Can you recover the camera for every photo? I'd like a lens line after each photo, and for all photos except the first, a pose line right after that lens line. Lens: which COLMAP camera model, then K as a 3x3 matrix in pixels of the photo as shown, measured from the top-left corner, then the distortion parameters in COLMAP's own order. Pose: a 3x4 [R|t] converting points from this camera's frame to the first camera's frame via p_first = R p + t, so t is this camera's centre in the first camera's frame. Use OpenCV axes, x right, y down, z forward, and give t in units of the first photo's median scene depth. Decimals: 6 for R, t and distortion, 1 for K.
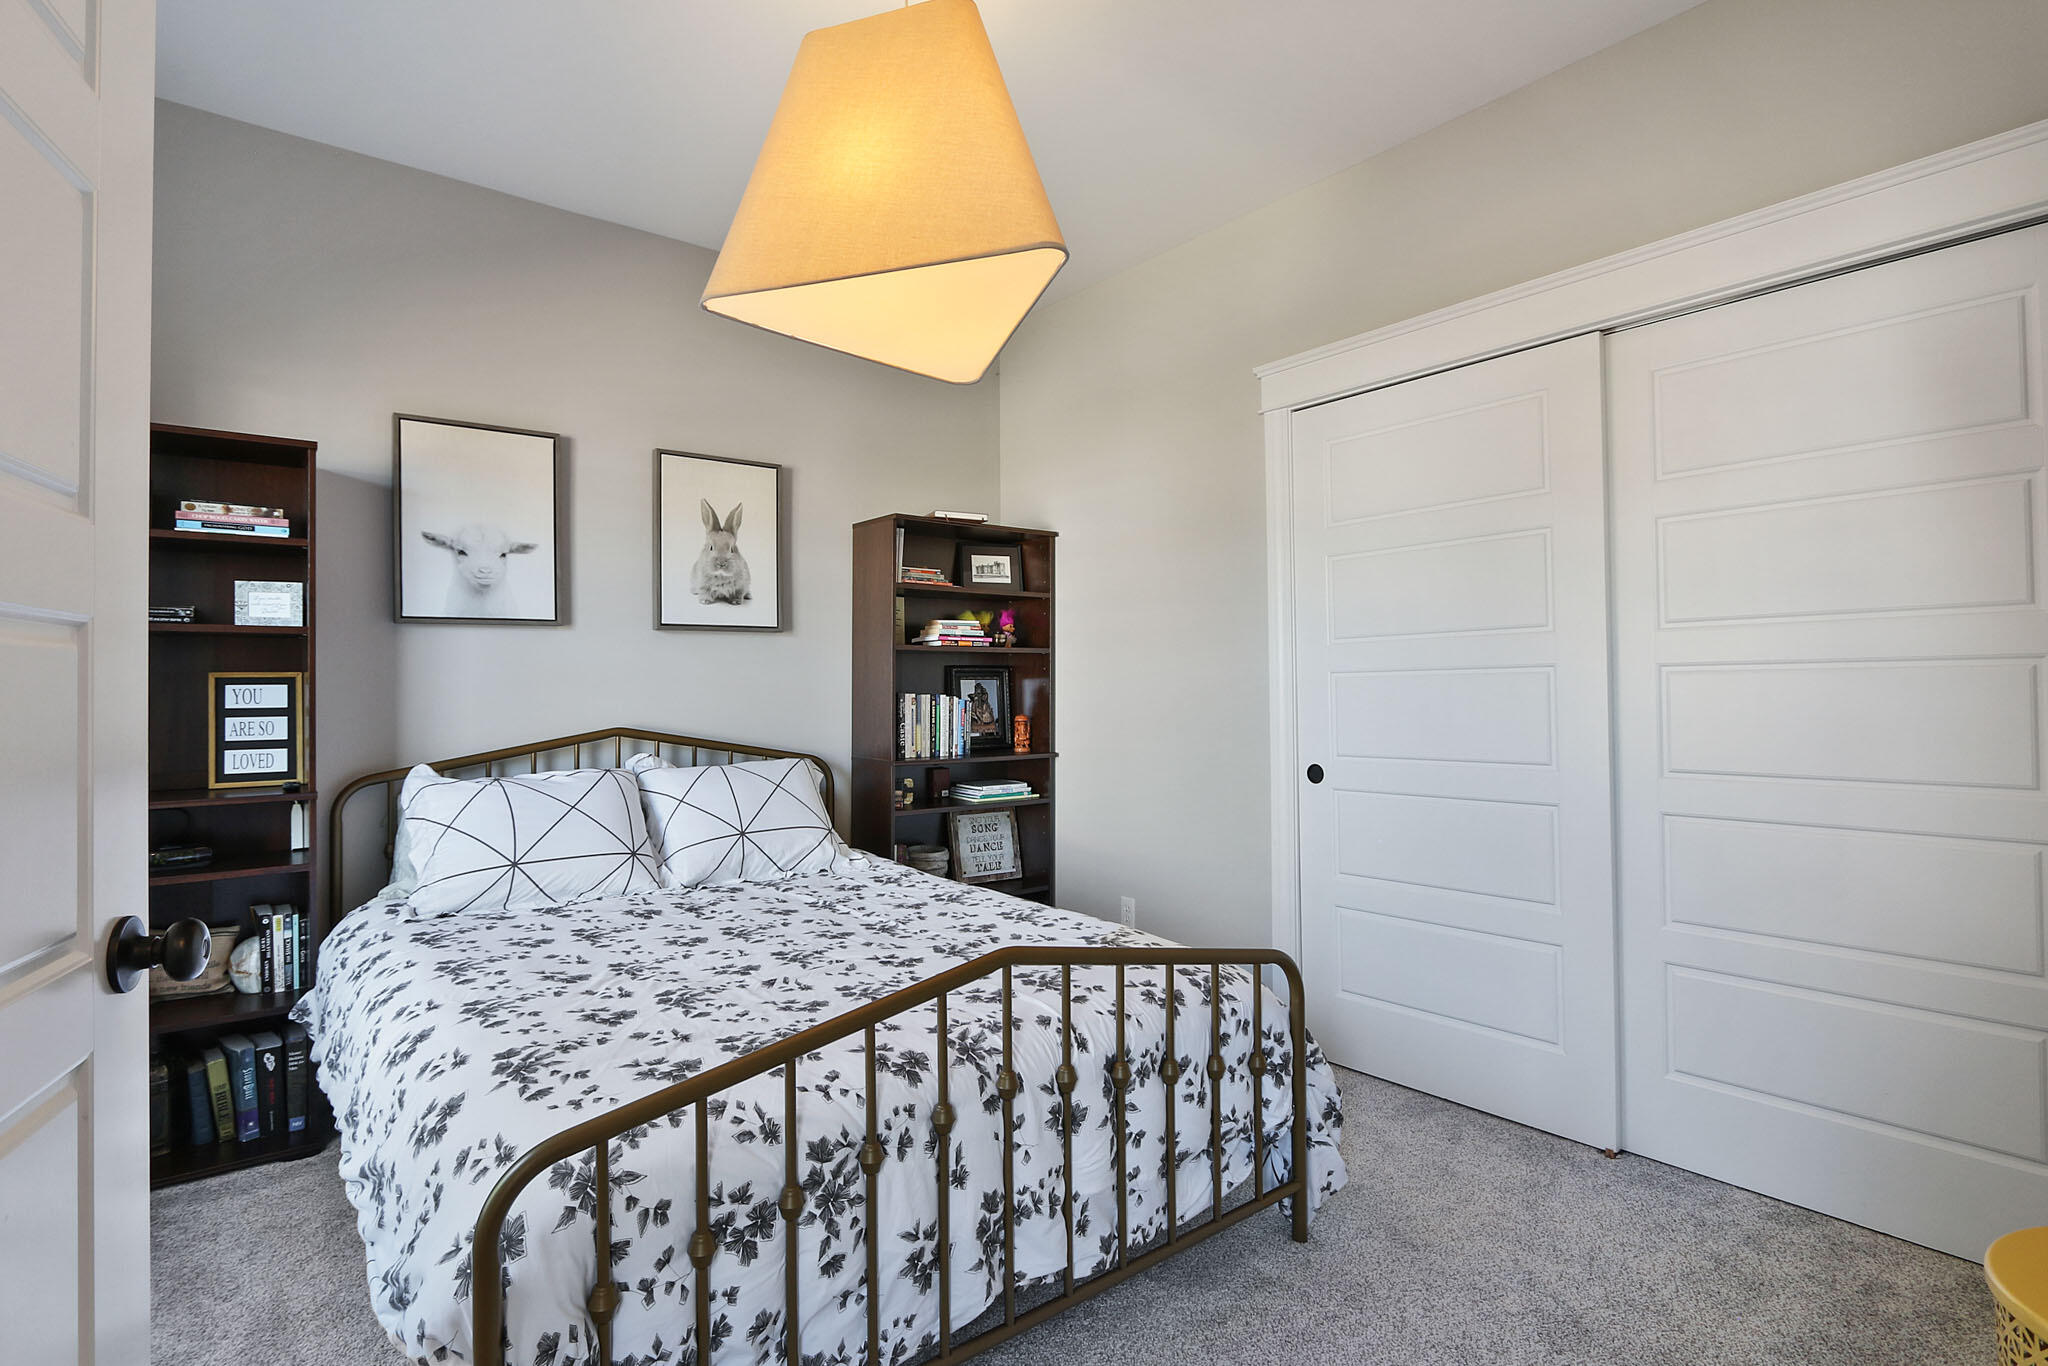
lens RADIAL K [[983.4, 0, 1013.2], [0, 983.4, 683.9], [0, 0, 1]] dist [-0.020278, 0.000139]
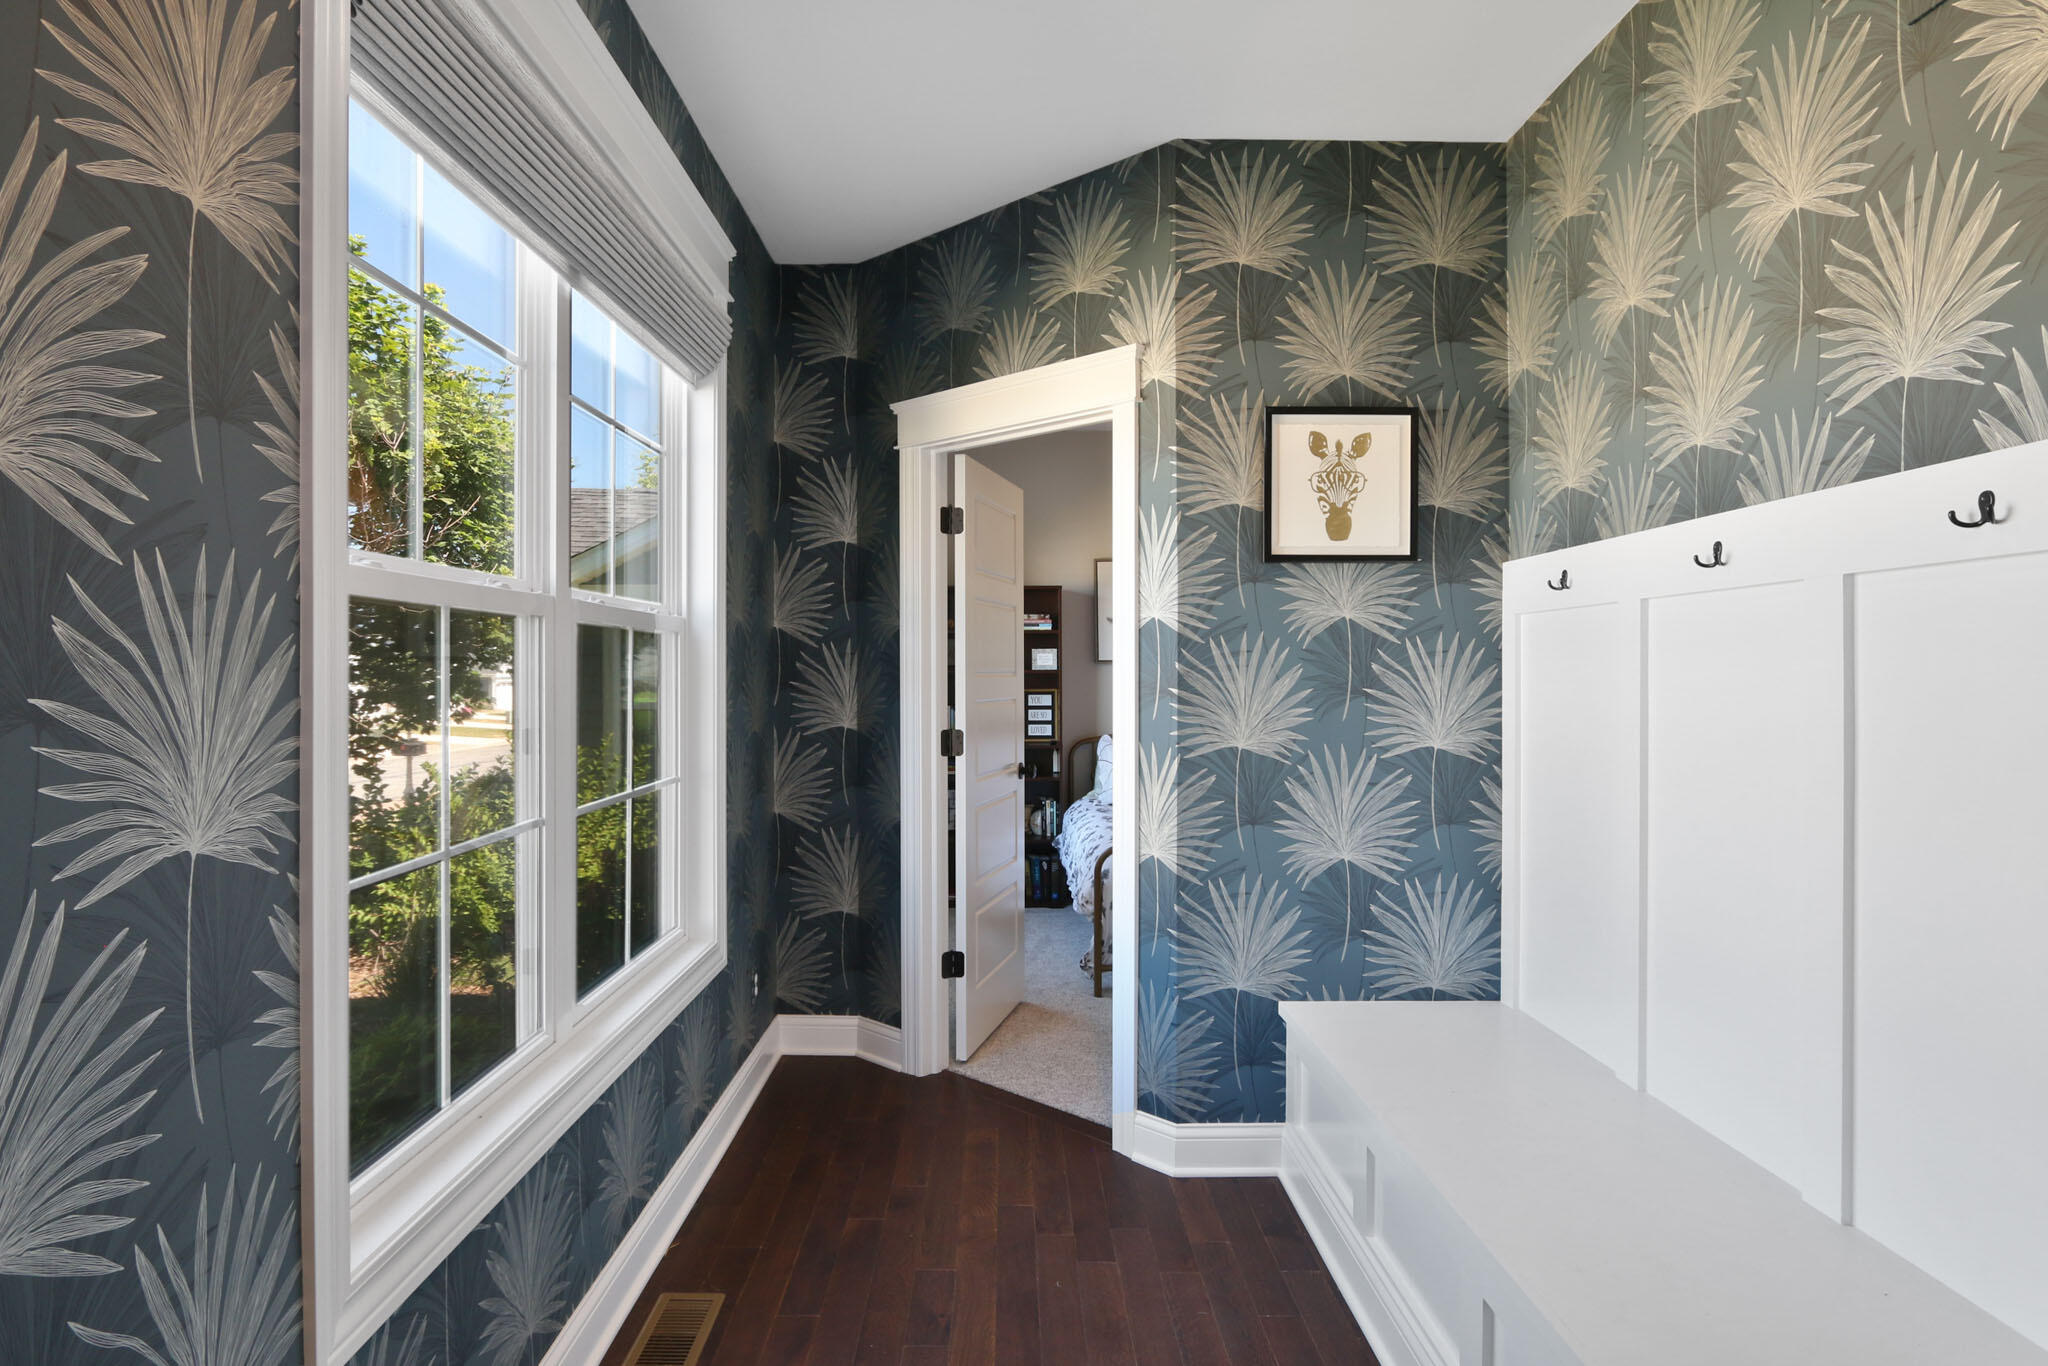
lens RADIAL K [[983.4, 0, 1023.6], [0, 983.4, 683.3], [0, 0, 1]] dist [-0.020278, 0.000139]
pose [[0.784799, 0.002547, -0.619745, 0.571228], [0.004326, 0.999945, 0.009588, -0.047746], [0.619735, -0.010206, 0.784745, -0.769567]]
